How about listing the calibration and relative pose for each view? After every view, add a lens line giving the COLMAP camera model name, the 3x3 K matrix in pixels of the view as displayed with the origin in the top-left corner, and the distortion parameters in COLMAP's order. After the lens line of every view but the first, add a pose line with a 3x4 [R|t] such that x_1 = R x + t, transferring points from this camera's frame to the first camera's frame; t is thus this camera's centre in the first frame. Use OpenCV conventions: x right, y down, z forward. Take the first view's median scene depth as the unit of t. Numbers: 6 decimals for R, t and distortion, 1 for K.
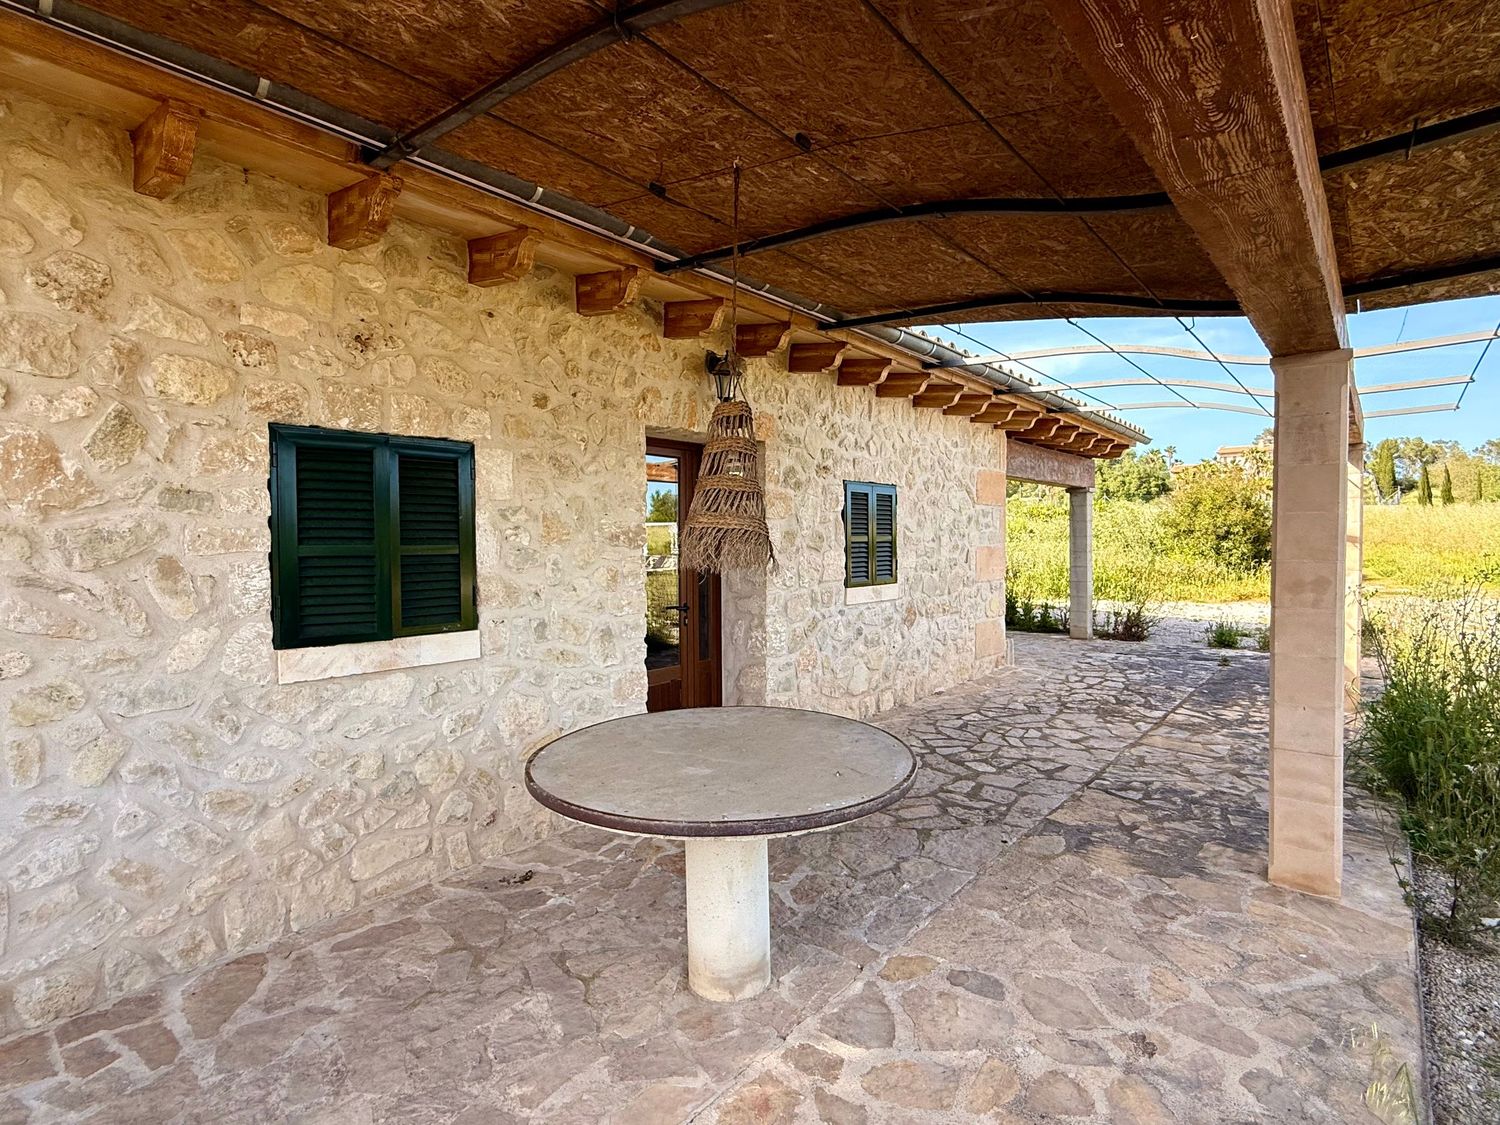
lens RADIAL K [[748.1, 0, 751.8], [0, 748.1, 562.0], [0, 0, 1]] dist [-0.013921, -0.000793]
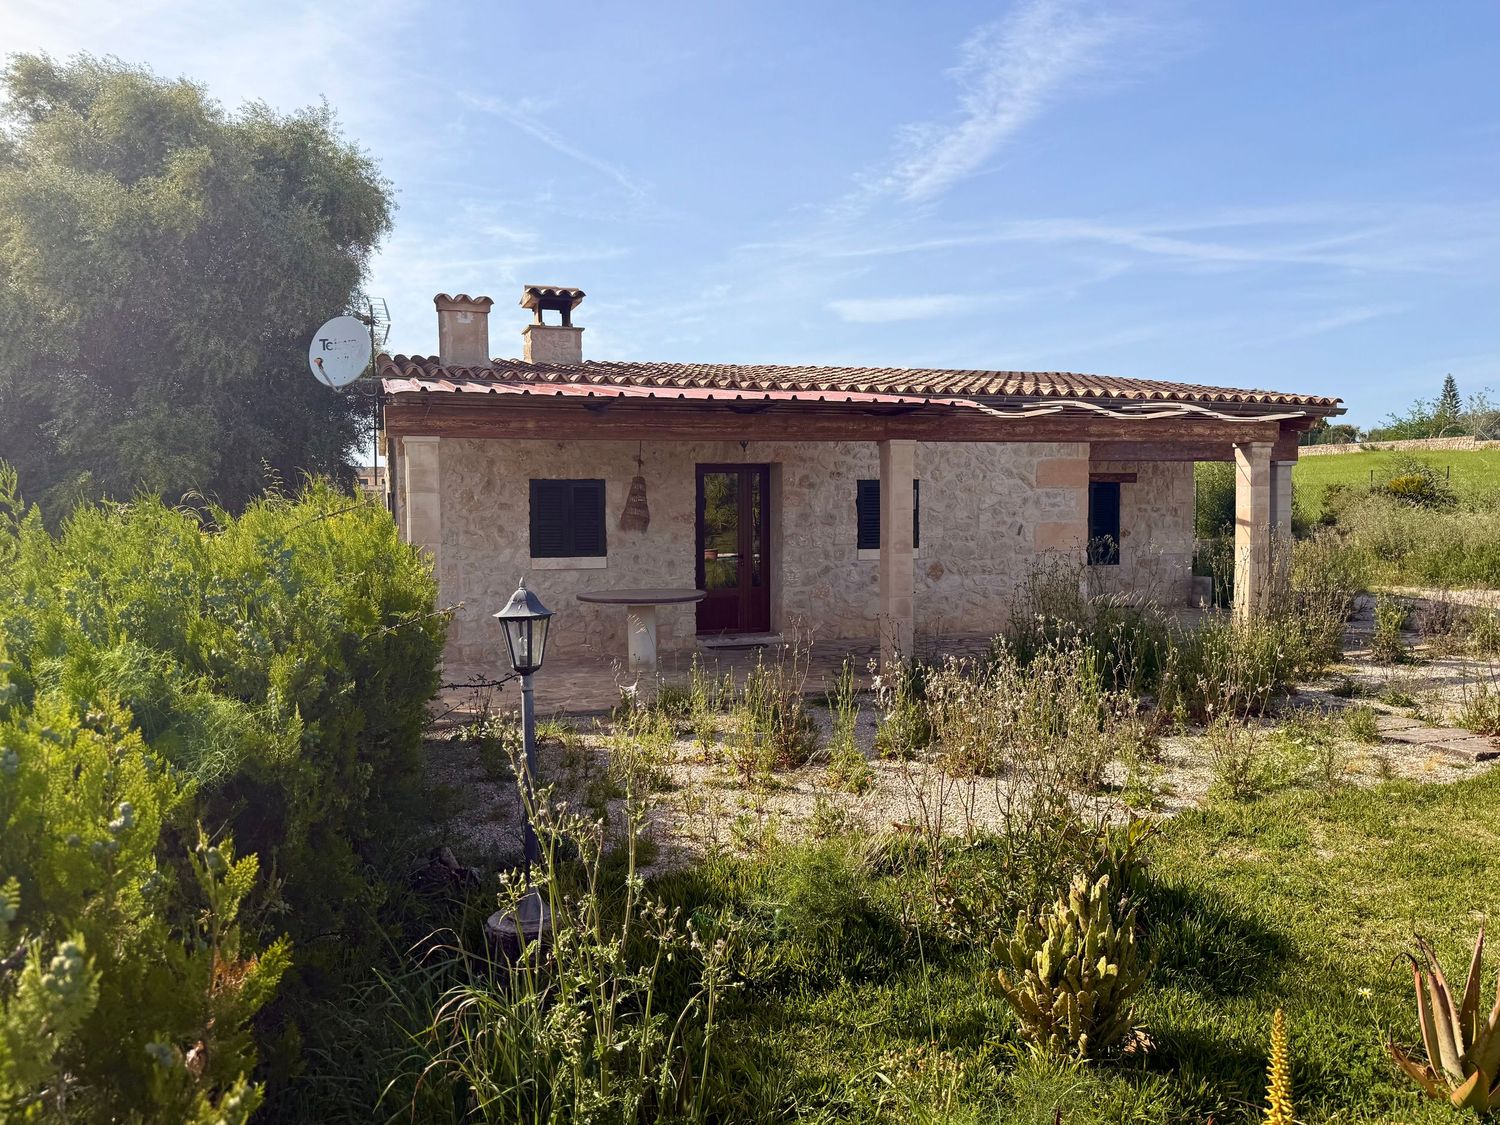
lens RADIAL K [[1084.0, 0, 745.5], [0, 1084.0, 564.6], [0, 0, 1]] dist [0.005899, -0.002887]
pose [[0.815651, 0.038564, -0.577258, 1.885719], [-0.017678, 0.998971, 0.041759, -0.034853], [0.578274, -0.023857, 0.815494, -1.490920]]
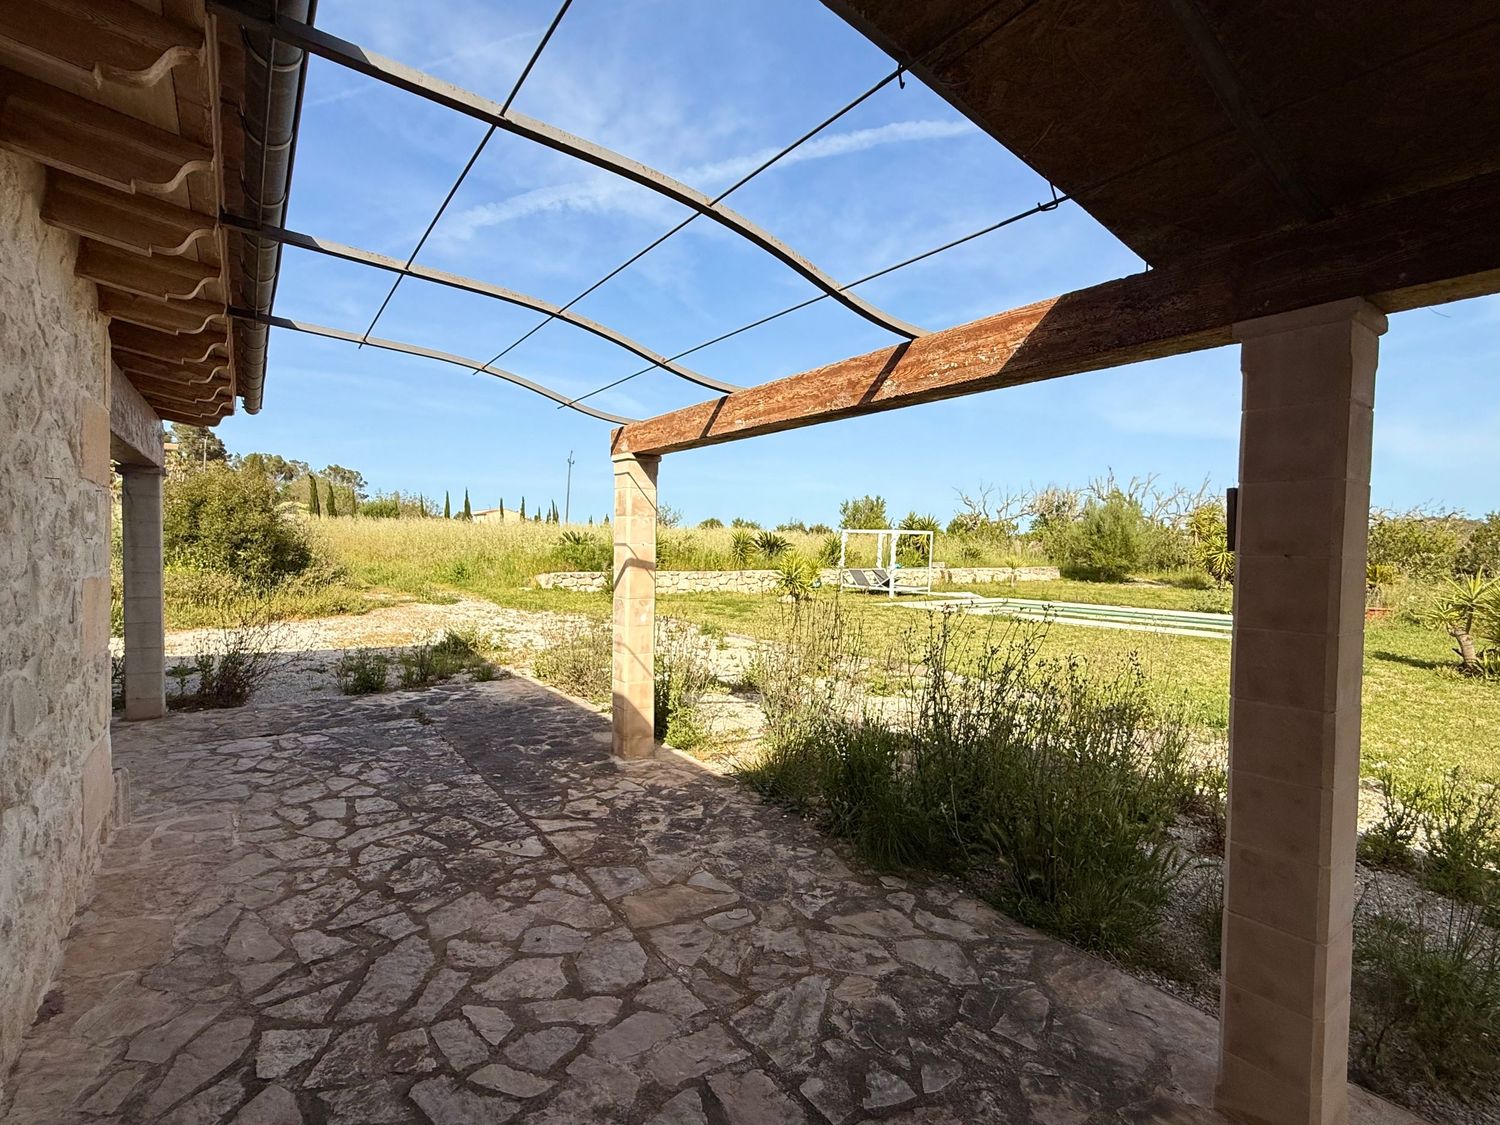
lens RADIAL K [[702.3, 0, 747.0], [0, 702.3, 554.5], [0, 0, 1]] dist [0.011795, 0.000153]
pose [[0.235002, 0.008431, 0.971958, 0.010073], [0.002573, 0.999953, -0.009296, -0.057689], [-0.971991, 0.004686, 0.234970, 1.091286]]
